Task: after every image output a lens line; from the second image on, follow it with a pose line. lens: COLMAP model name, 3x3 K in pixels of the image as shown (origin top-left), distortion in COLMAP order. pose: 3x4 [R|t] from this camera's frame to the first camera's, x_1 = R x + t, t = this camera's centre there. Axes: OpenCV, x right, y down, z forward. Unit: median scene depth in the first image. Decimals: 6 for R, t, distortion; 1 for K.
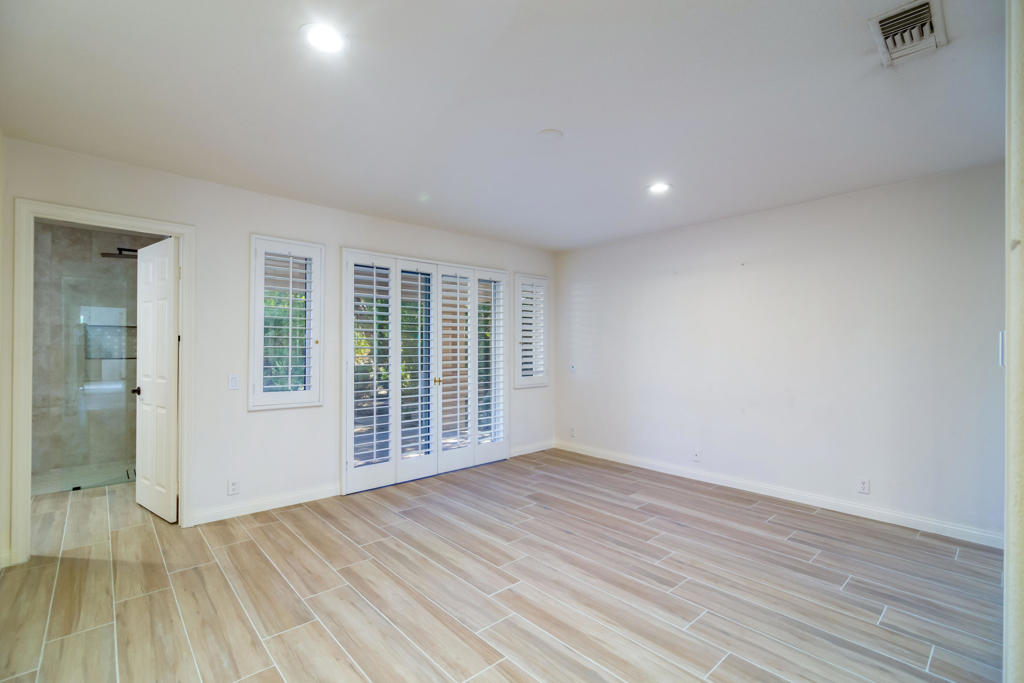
lens RADIAL K [[457.4, 0, 509.1], [0, 457.4, 340.2], [0, 0, 1]] dist [0.001750, -0.000279]
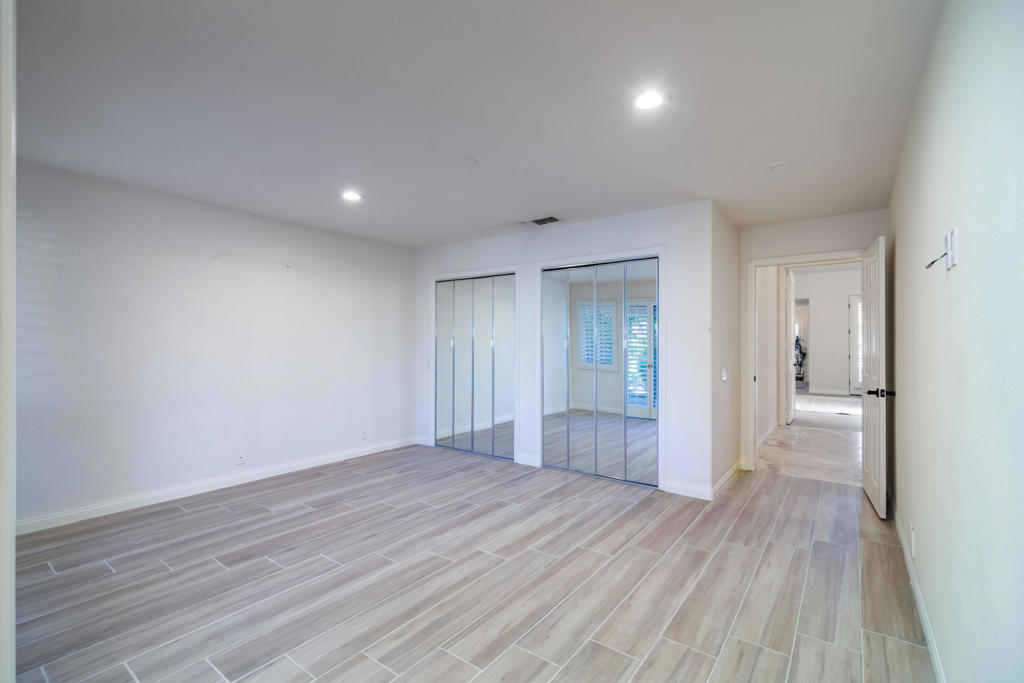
lens RADIAL K [[457.4, 0, 509.1], [0, 457.4, 340.2], [0, 0, 1]] dist [0.001750, -0.000279]
pose [[-0.169670, -0.001909, 0.985499, -0.844091], [-0.011028, 0.999939, 0.000038, 0.004767], [-0.985439, -0.010862, -0.169681, 0.858689]]
